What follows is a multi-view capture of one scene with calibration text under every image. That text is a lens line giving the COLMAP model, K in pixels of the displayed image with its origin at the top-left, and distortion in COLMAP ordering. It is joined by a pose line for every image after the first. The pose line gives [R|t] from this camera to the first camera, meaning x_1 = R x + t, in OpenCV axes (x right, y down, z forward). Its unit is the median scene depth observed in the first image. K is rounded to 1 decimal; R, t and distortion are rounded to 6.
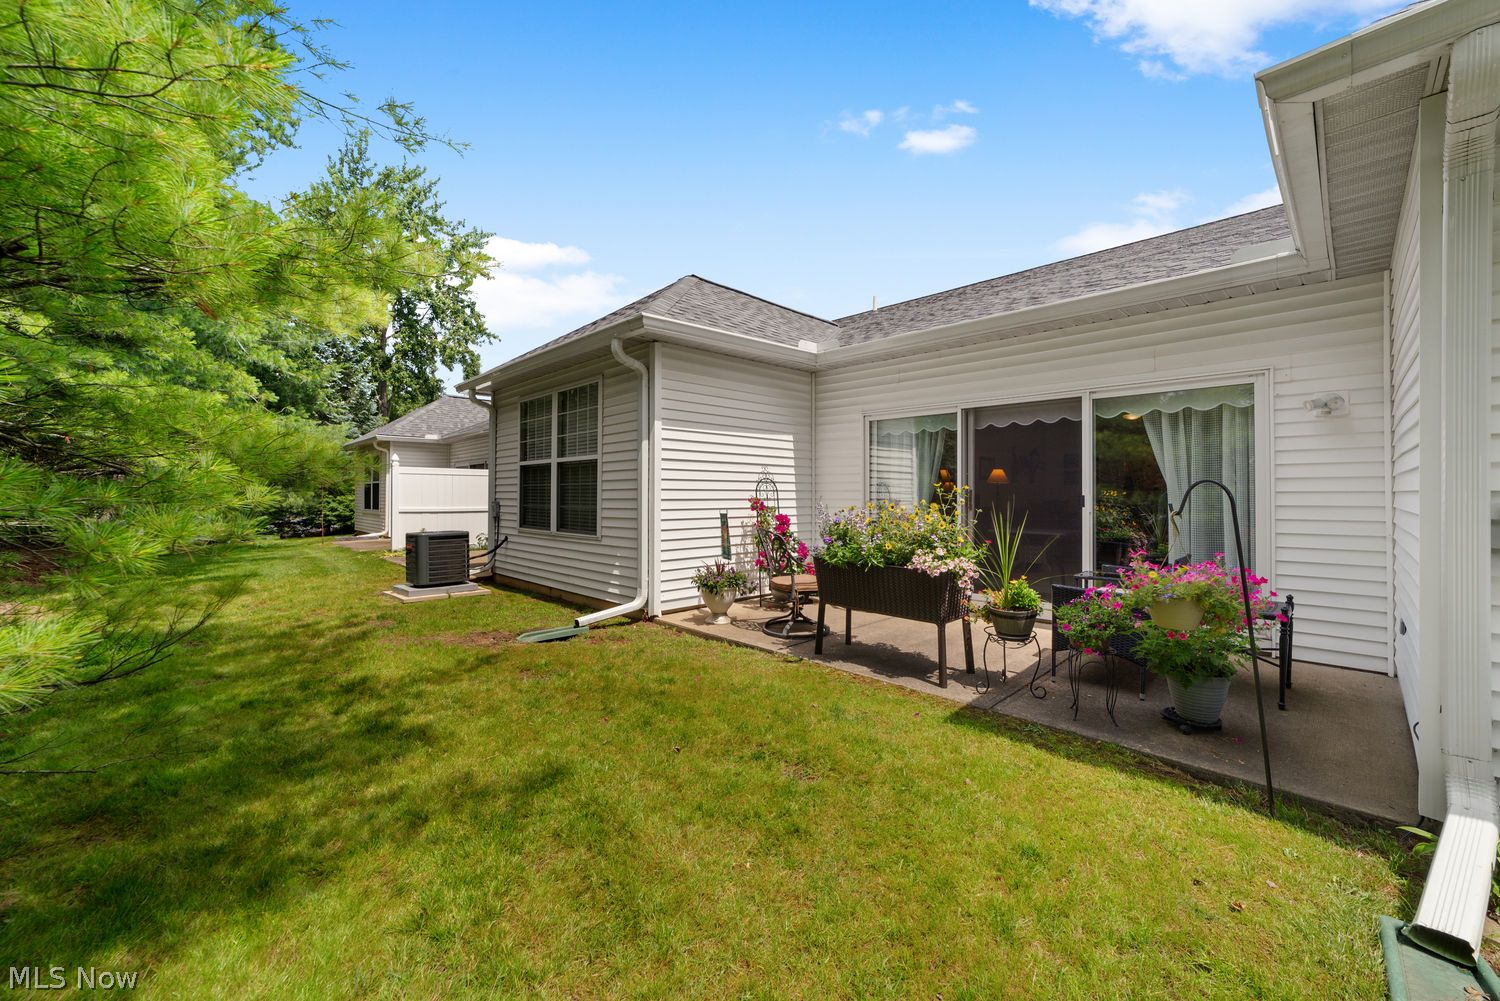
lens RADIAL K [[585.5, 0, 759.4], [0, 585.5, 490.7], [0, 0, 1]] dist [-0.014309, 0.006369]
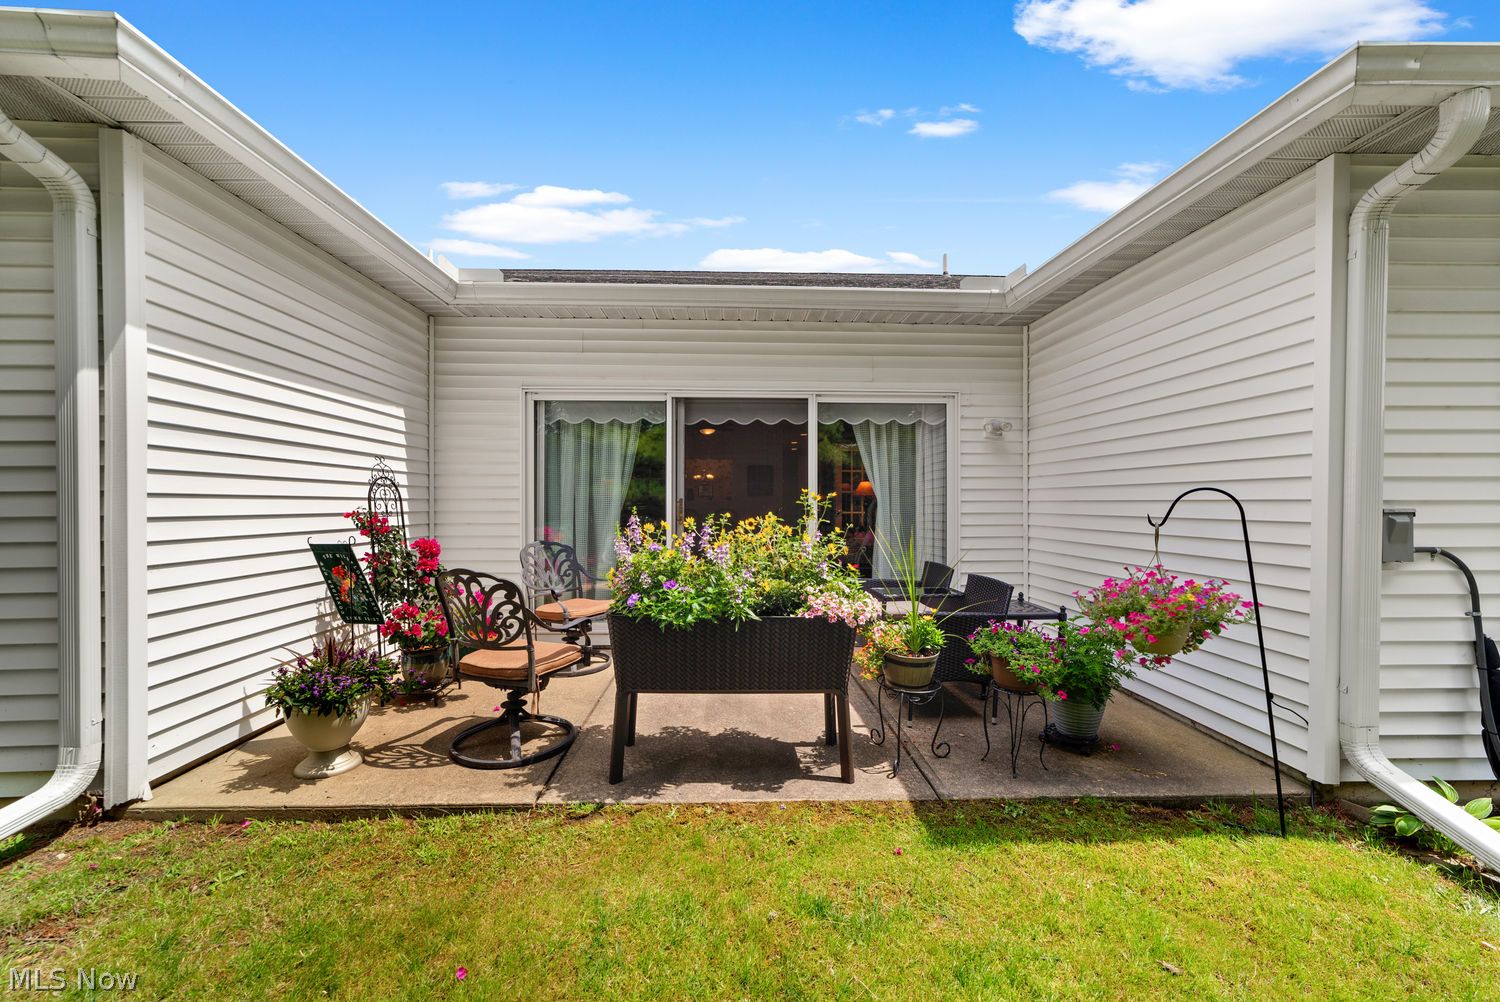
lens RADIAL K [[585.5, 0, 745.8], [0, 585.5, 507.5], [0, 0, 1]] dist [-0.014309, 0.006369]
pose [[0.683380, -0.005288, 0.730043, -0.195693], [-0.001977, 0.999957, 0.009093, 0.003001], [-0.730060, -0.007657, 0.683340, 0.442192]]
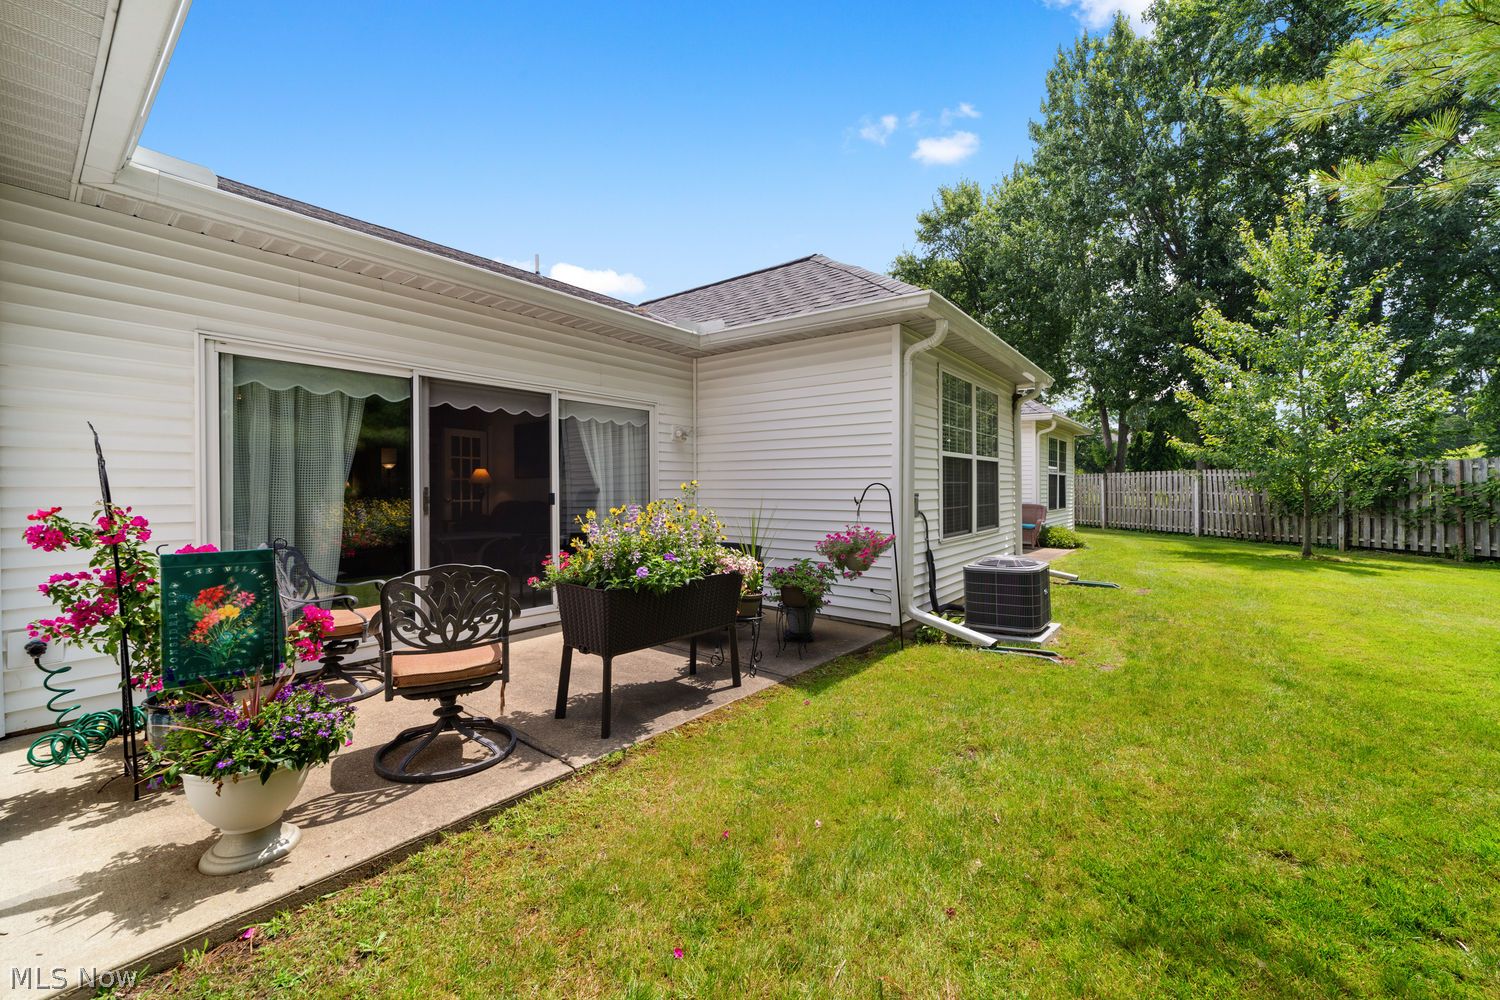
lens RADIAL K [[585.5, 0, 760.5], [0, 585.5, 494.7], [0, 0, 1]] dist [-0.014309, 0.006369]
pose [[-0.116759, -0.010186, 0.993108, -0.485813], [-0.001007, 0.999948, 0.010138, -0.000166], [-0.993160, 0.000183, -0.116763, 0.772341]]
